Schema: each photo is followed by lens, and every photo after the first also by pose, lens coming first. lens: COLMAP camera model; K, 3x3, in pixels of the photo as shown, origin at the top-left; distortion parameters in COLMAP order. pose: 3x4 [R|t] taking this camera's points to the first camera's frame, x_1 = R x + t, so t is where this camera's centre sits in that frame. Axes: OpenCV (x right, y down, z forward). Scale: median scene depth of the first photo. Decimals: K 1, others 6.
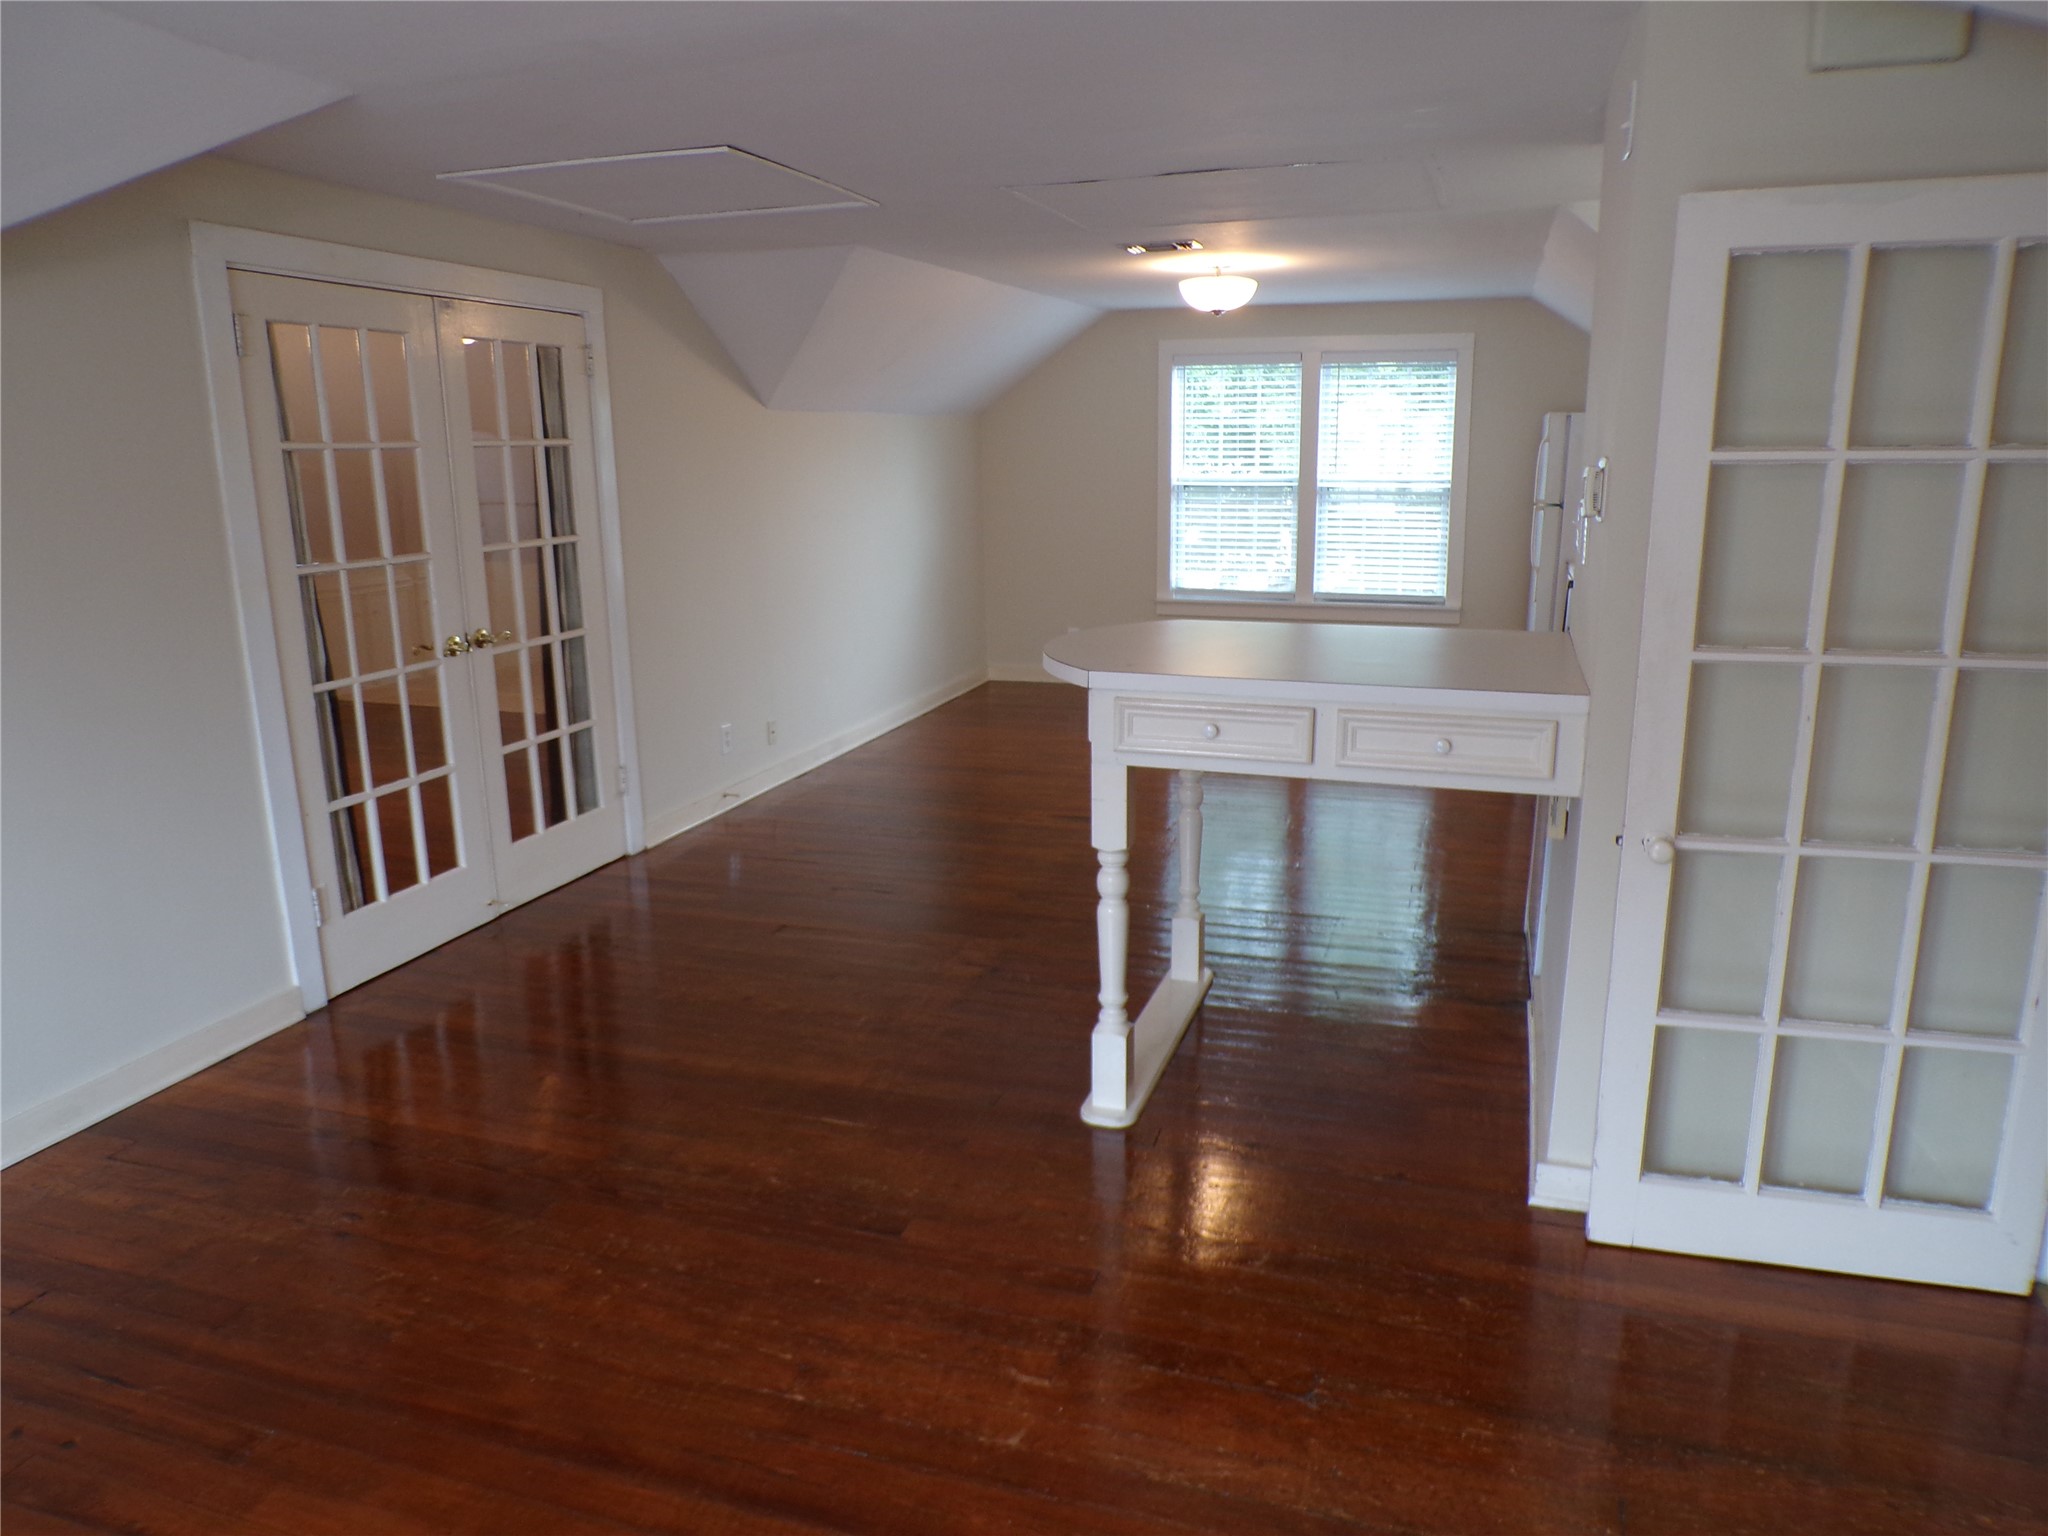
lens RADIAL K [[1383.3, 0, 1024.0], [0, 1383.3, 768.0], [0, 0, 1]] dist [-0.048579, 0.026858]
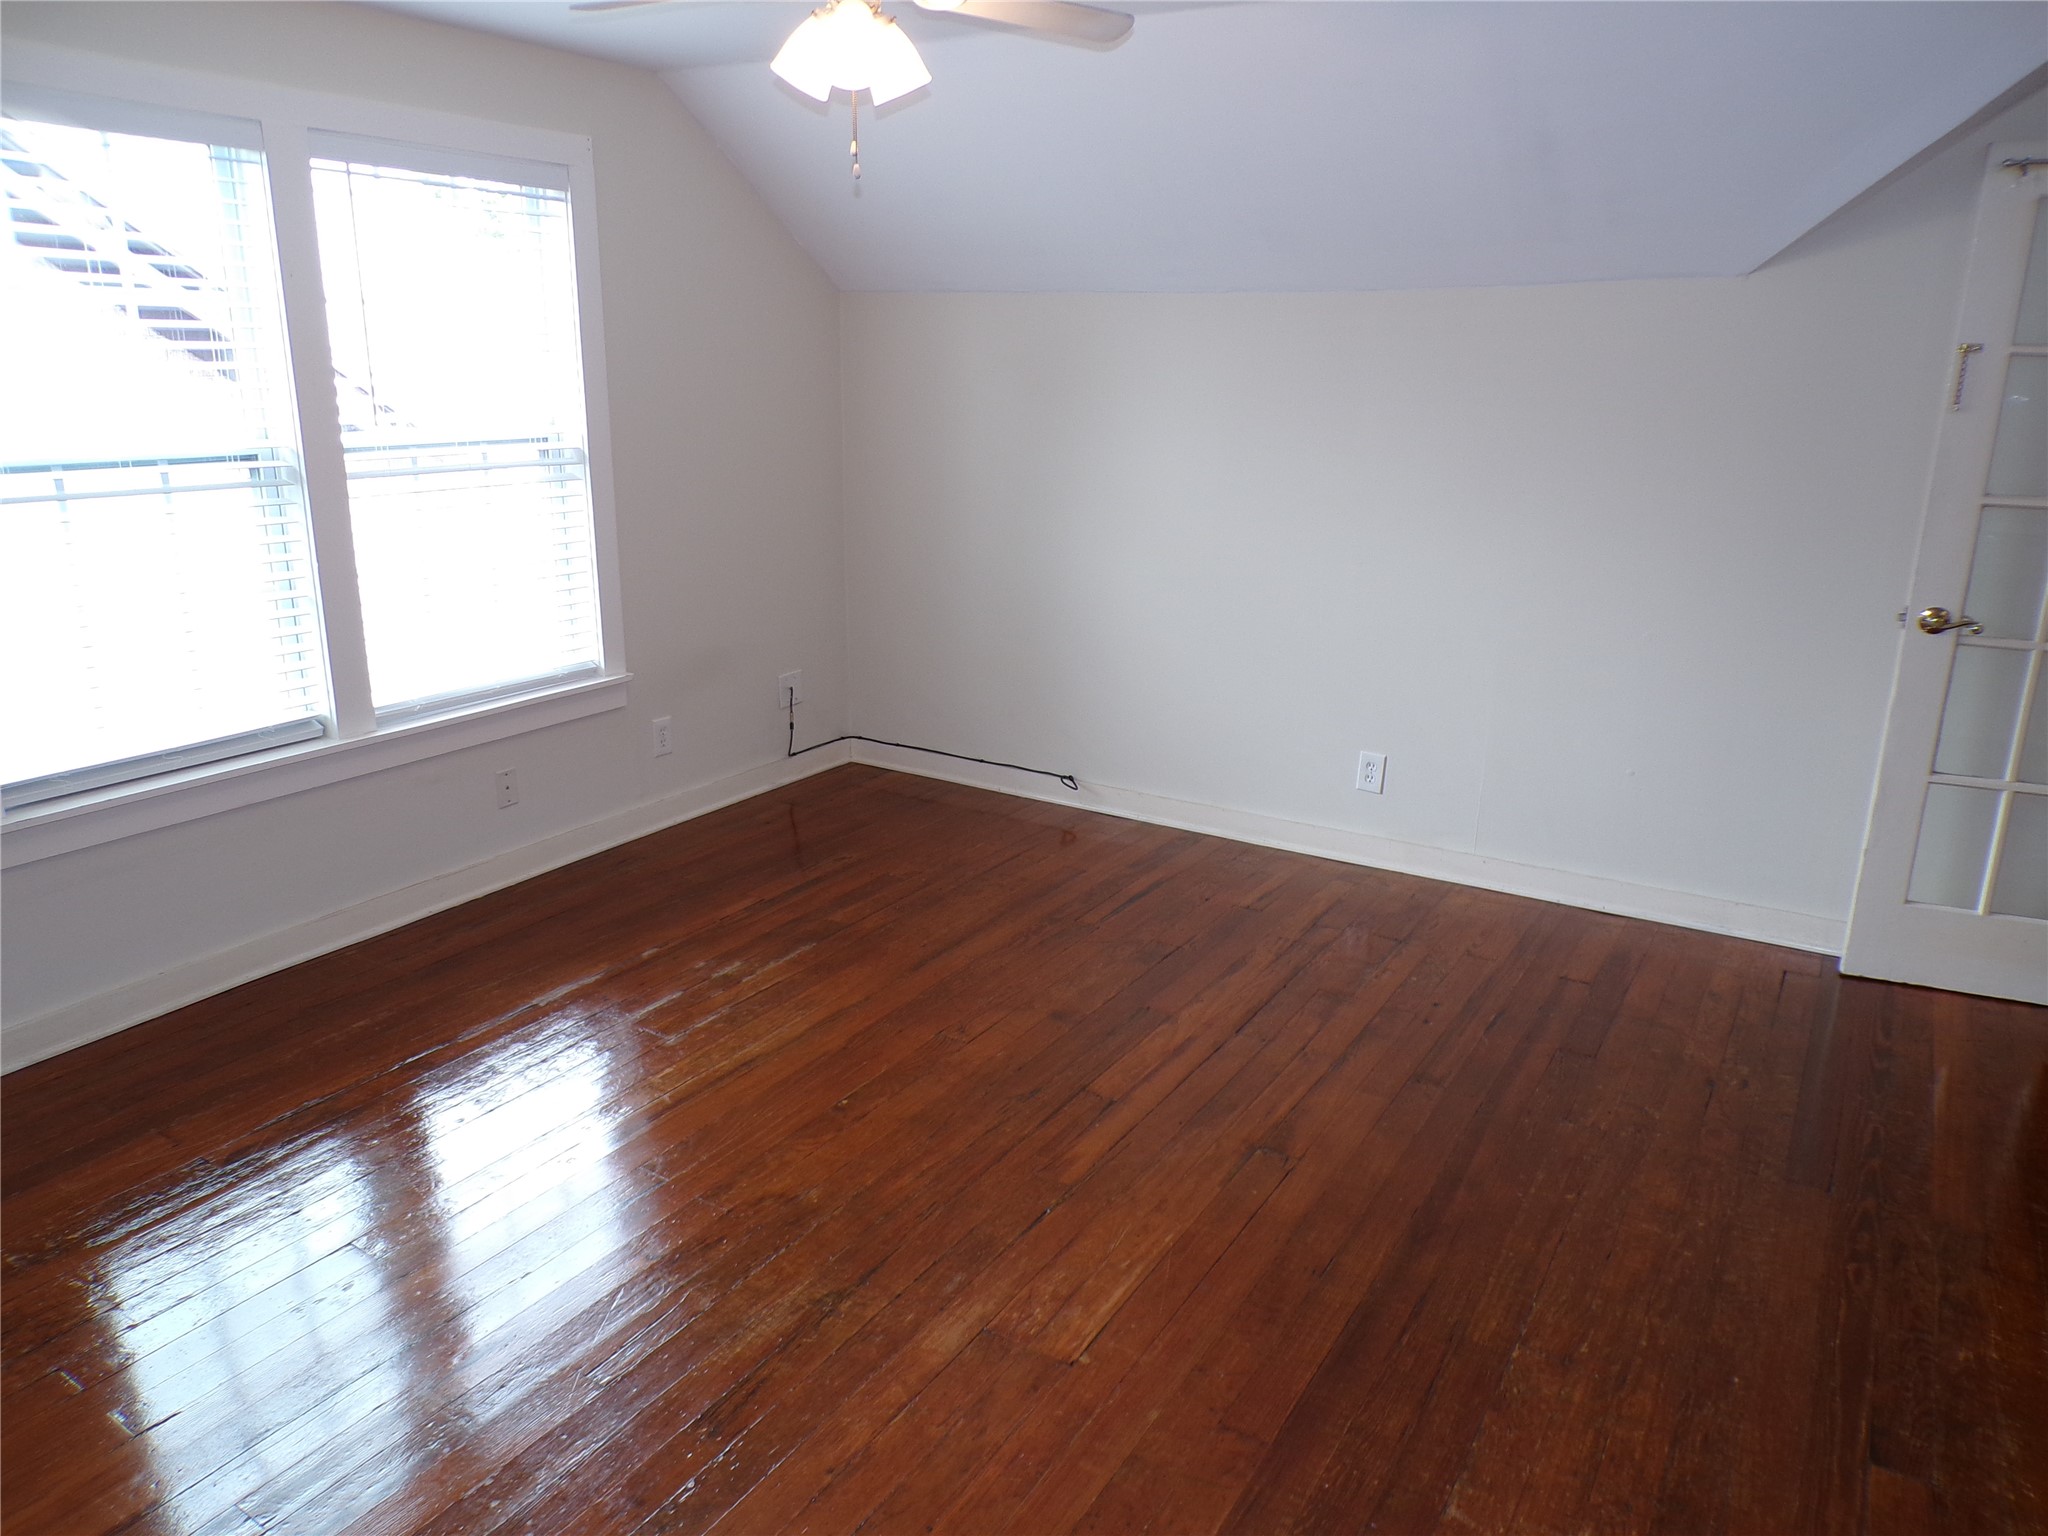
lens RADIAL K [[1383.3, 0, 1024.0], [0, 1383.3, 768.0], [0, 0, 1]] dist [-0.048579, 0.026858]
pose [[-0.247022, 0.283441, -0.926629, 0.332653], [-0.224473, 0.913514, 0.339270, -0.077901], [0.942652, 0.291810, -0.162033, 0.341015]]
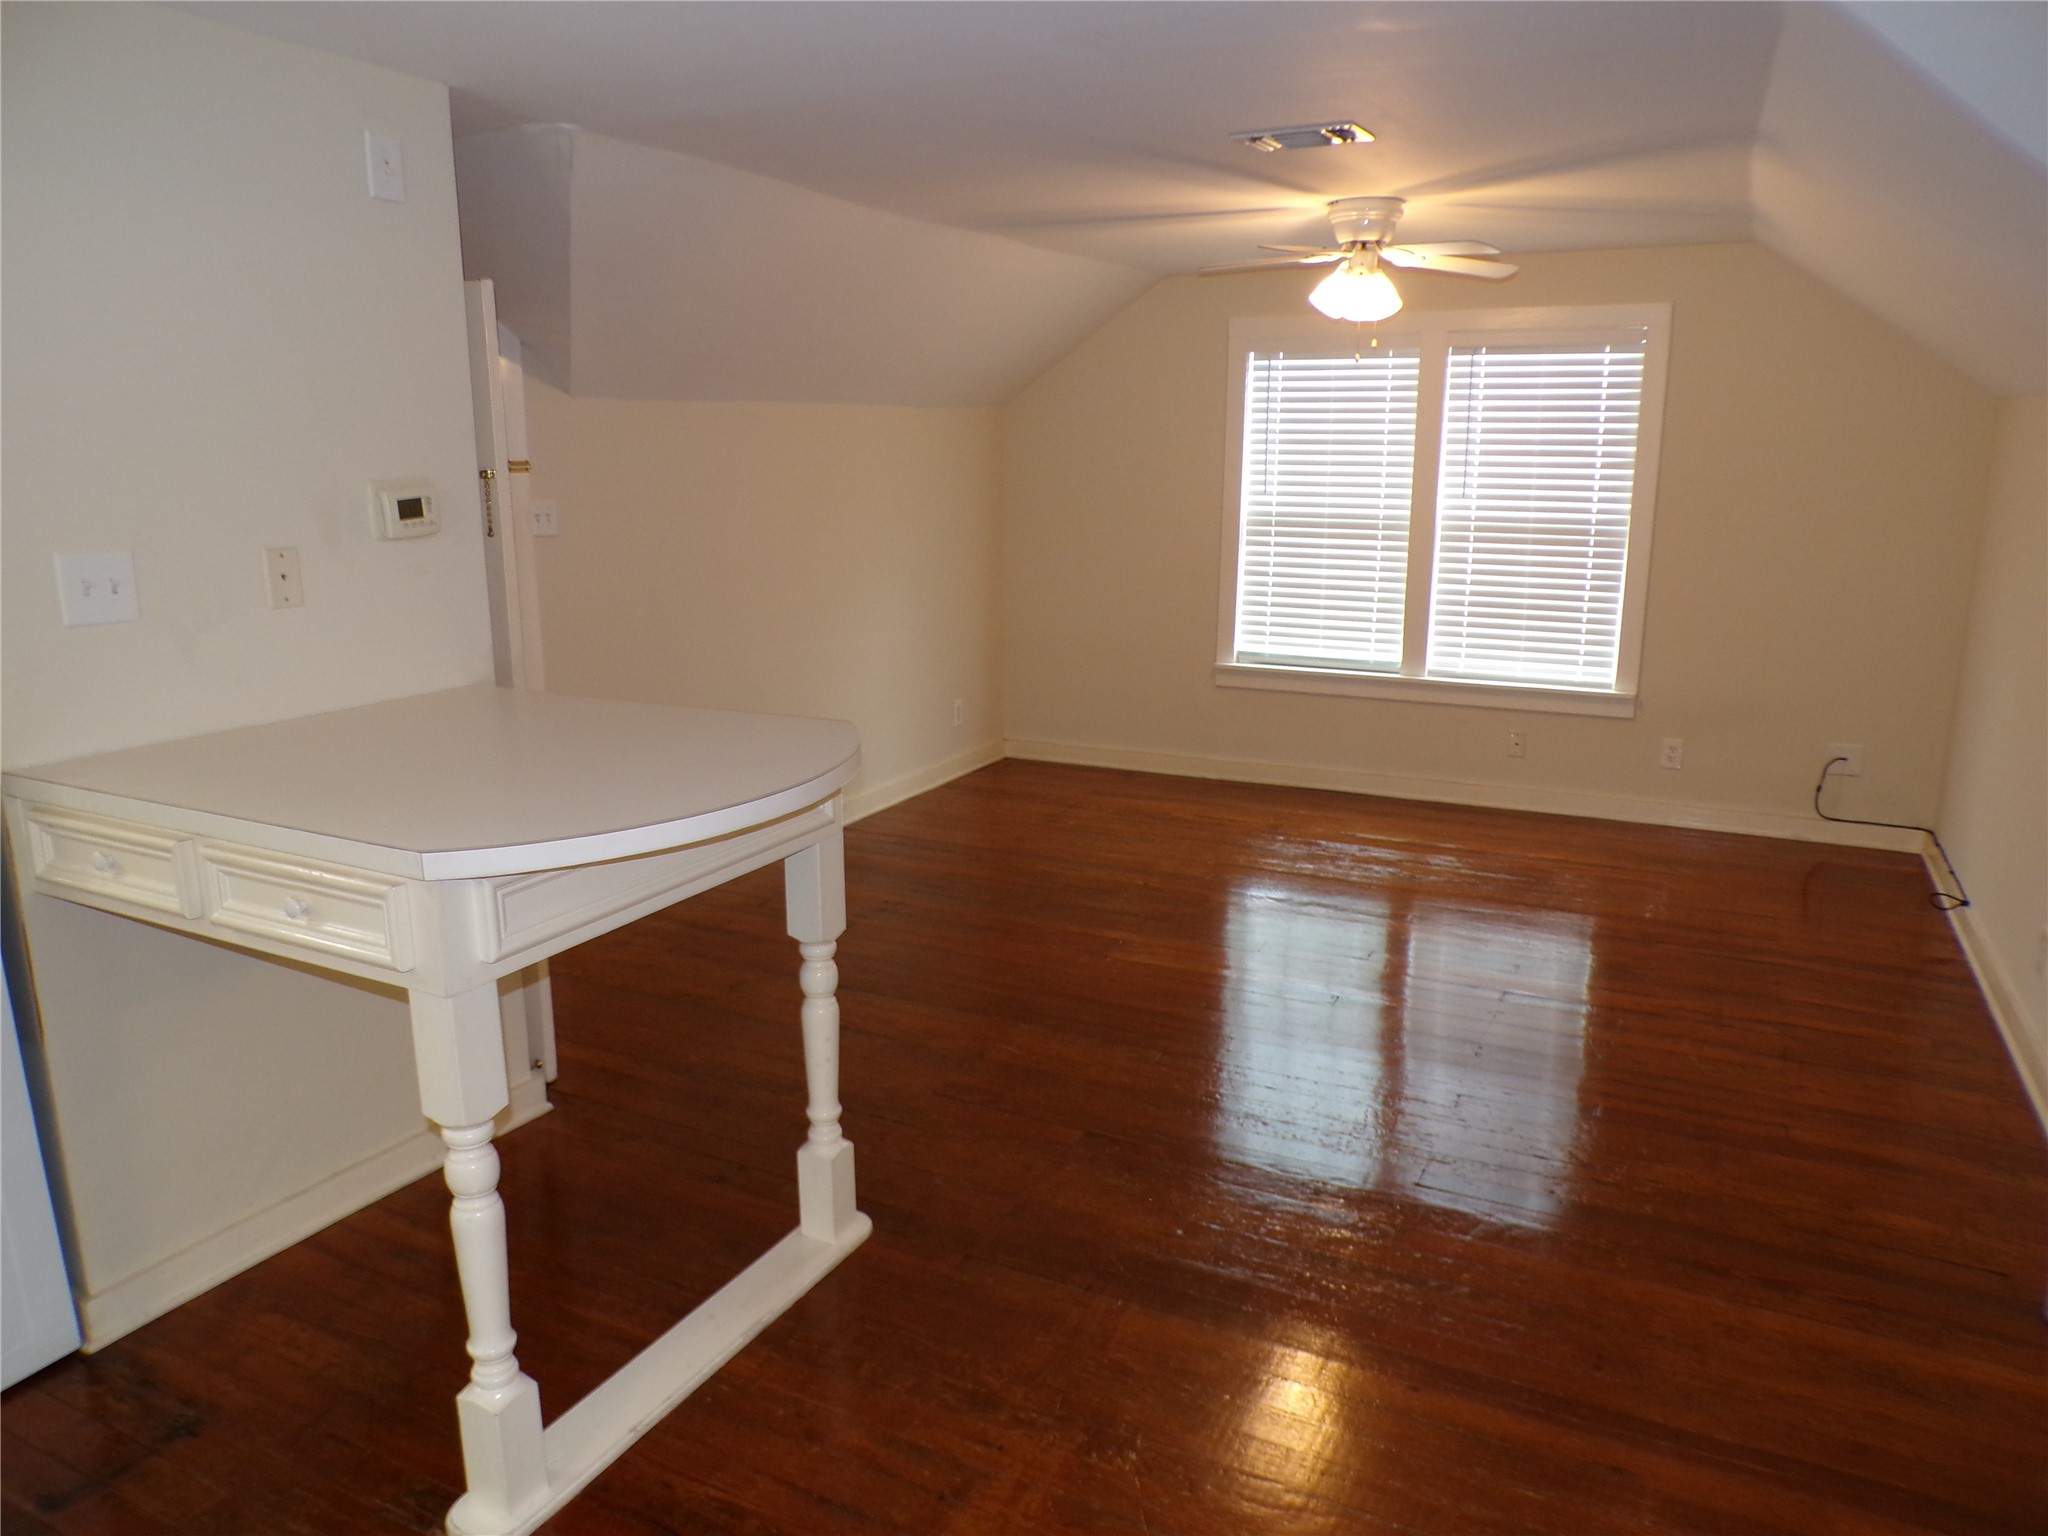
lens RADIAL K [[1383.3, 0, 1024.0], [0, 1383.3, 768.0], [0, 0, 1]] dist [-0.048579, 0.026858]
pose [[-0.988438, -0.021734, 0.150059, -0.118229], [0.046506, 0.898513, 0.436476, -0.258987], [-0.144317, 0.438409, -0.887114, 1.102219]]
